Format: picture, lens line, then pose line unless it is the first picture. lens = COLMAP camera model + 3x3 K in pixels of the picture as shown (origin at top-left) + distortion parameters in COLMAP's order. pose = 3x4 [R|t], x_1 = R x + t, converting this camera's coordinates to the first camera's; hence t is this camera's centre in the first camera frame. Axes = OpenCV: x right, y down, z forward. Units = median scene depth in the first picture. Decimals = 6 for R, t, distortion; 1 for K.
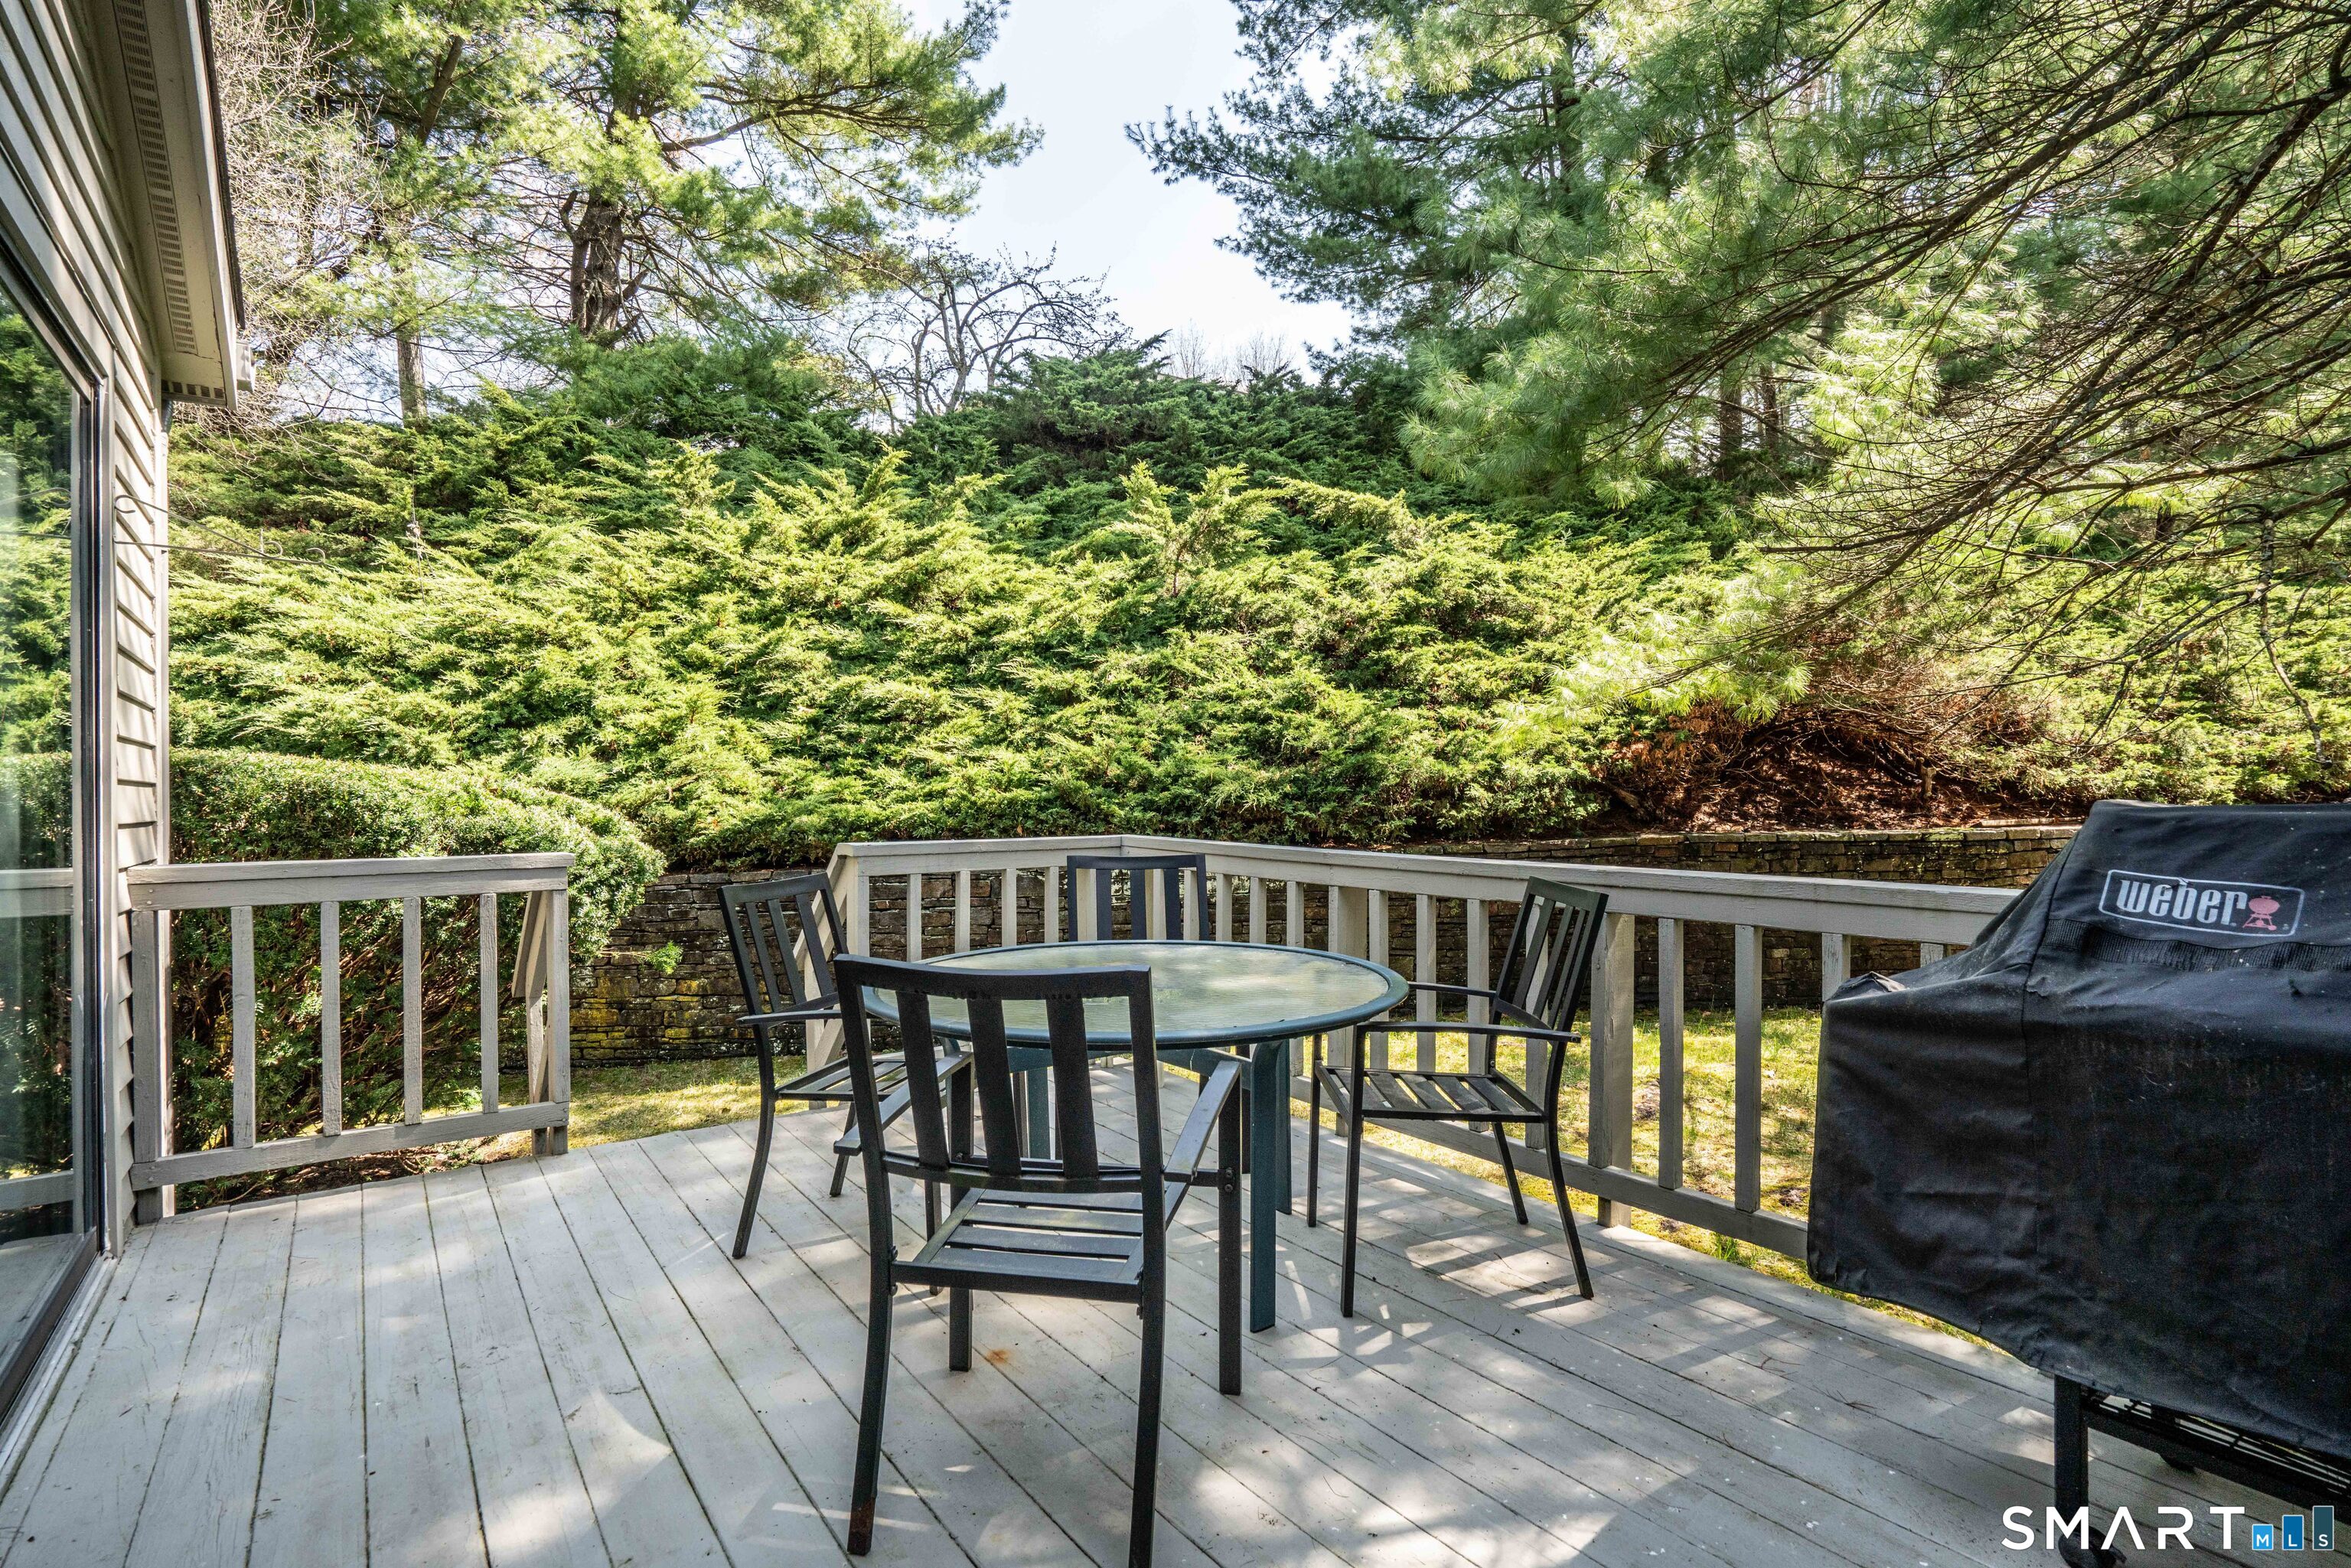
lens RADIAL K [[1192.9, 0, 1179.4], [0, 1192.9, 786.0], [0, 0, 1]] dist [-0.000479, 0.001791]
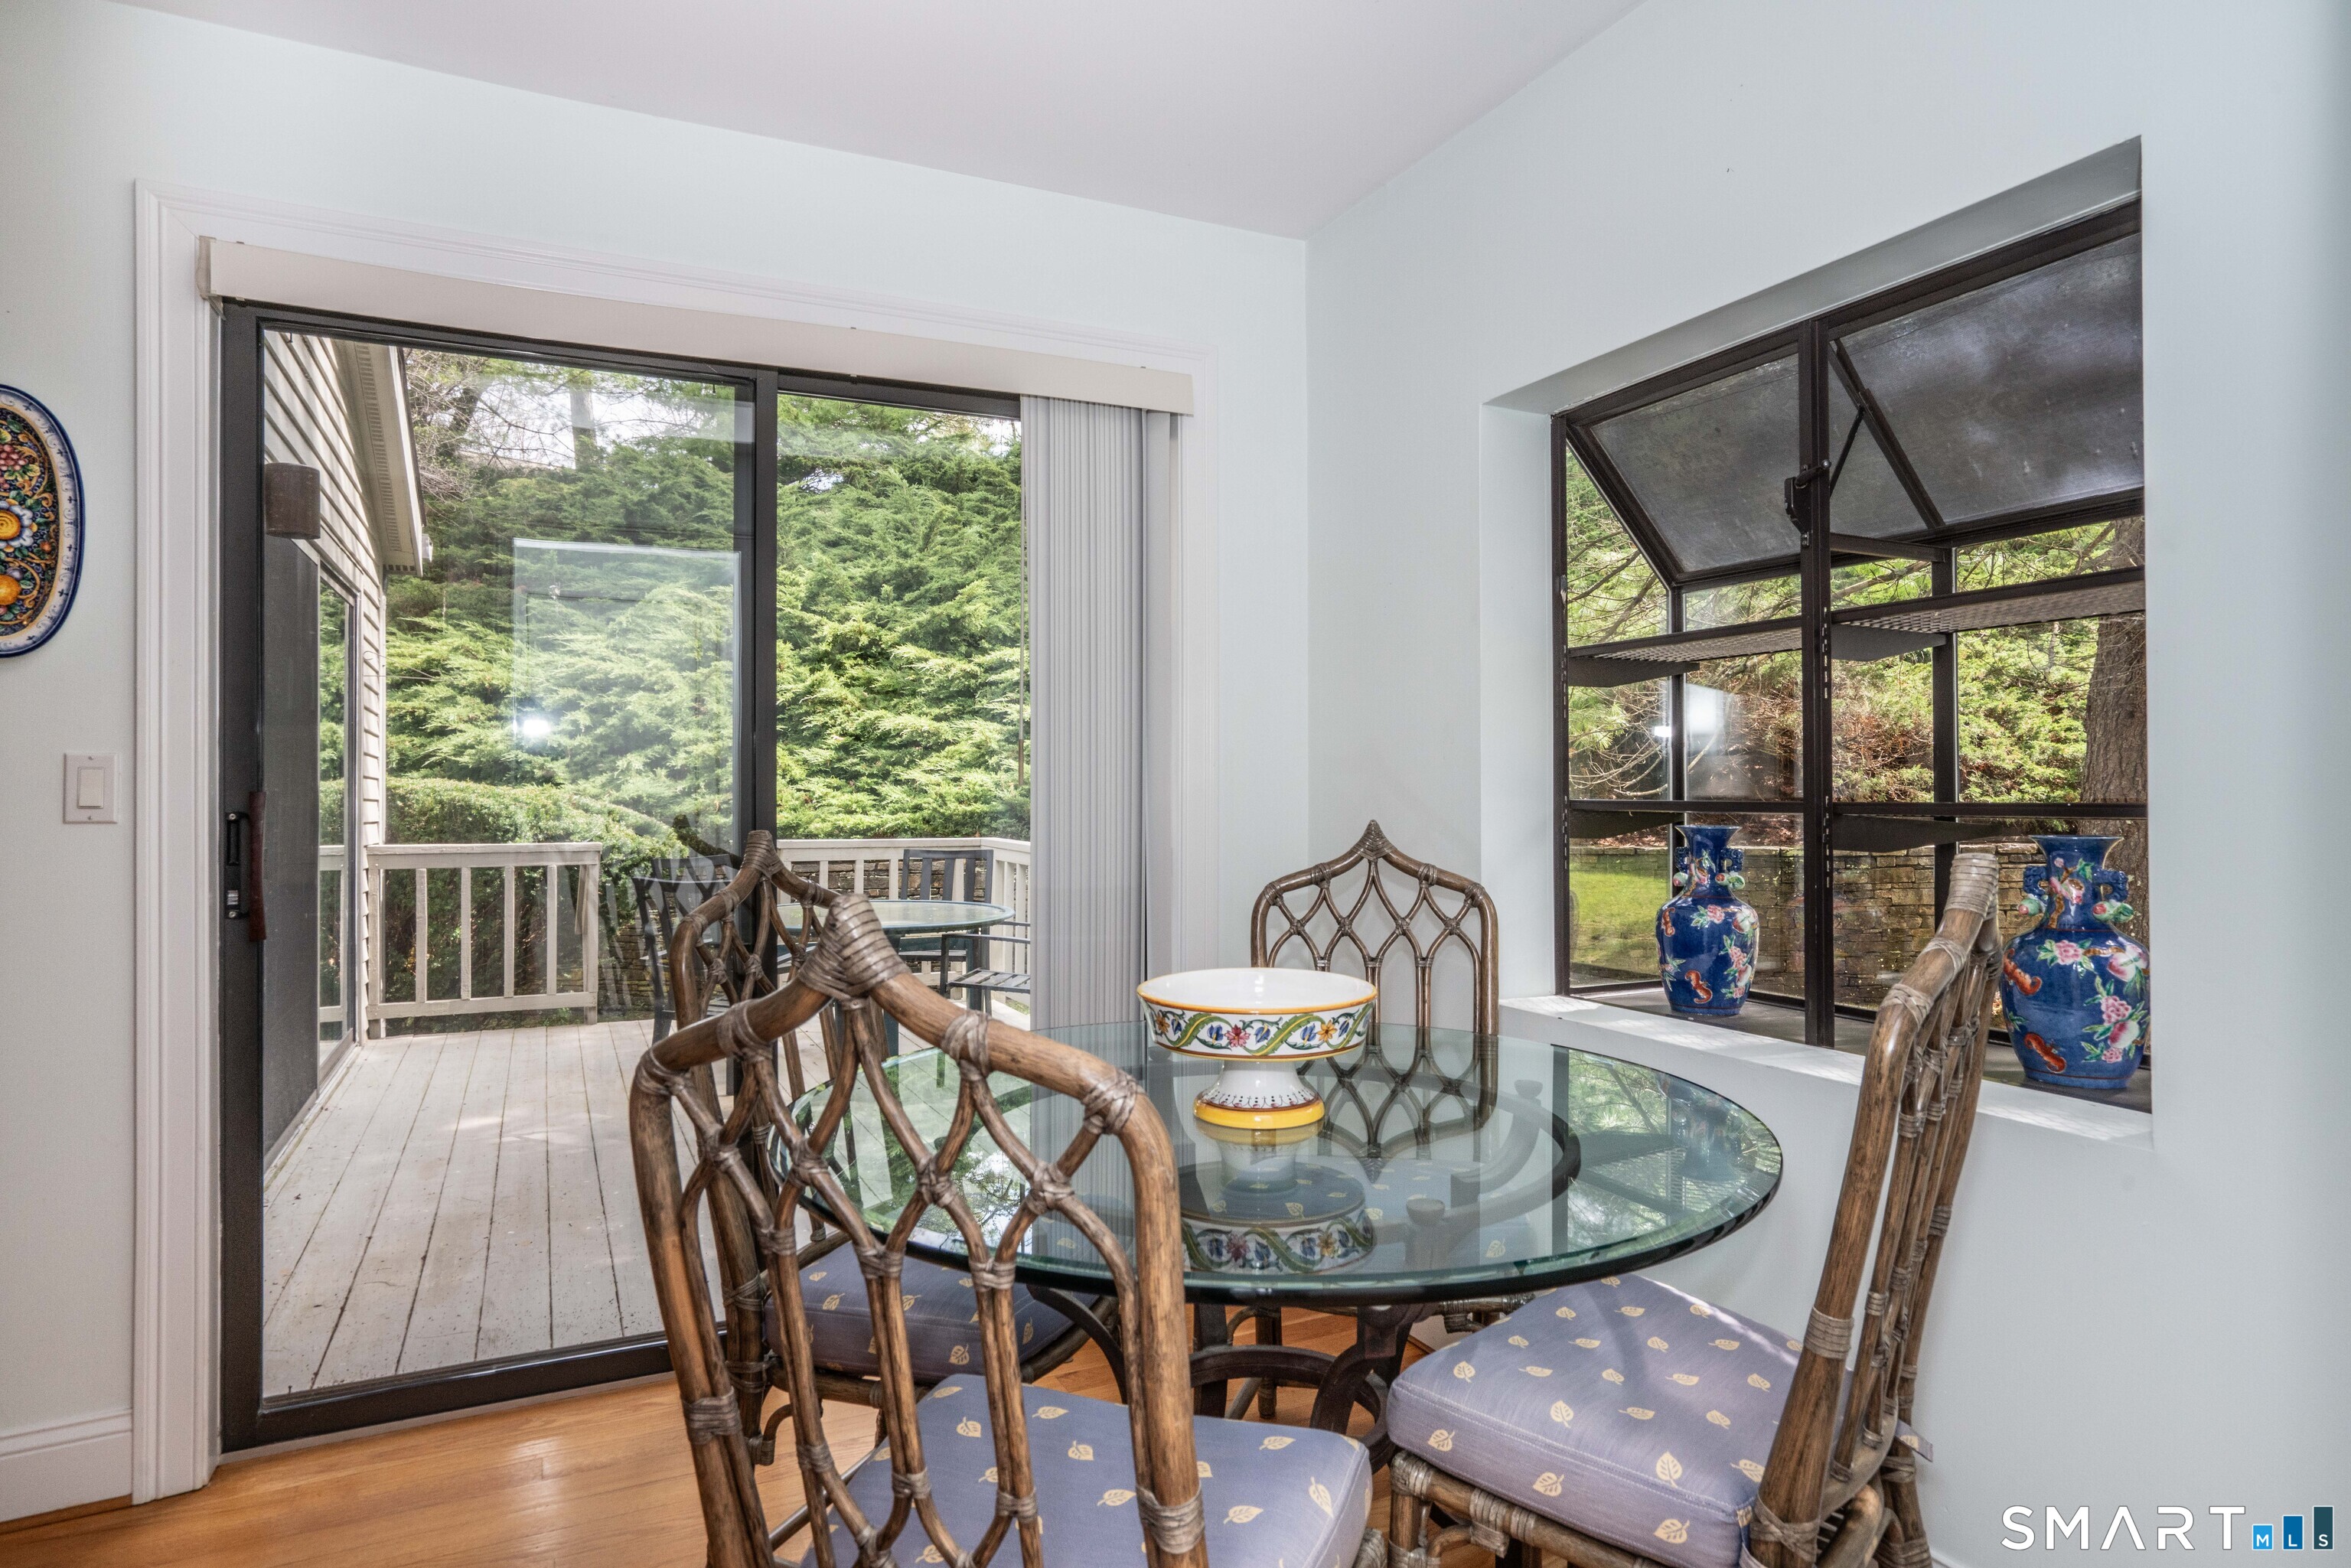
lens RADIAL K [[1338.4, 0, 1178.8], [0, 1338.4, 795.3], [0, 0, 1]] dist [0.000953, -0.000636]
pose [[0.987473, 0.002989, -0.157758, 0.280426], [-0.003121, 0.999995, -0.000589, -0.005298], [0.157755, 0.001074, 0.987478, -0.346214]]
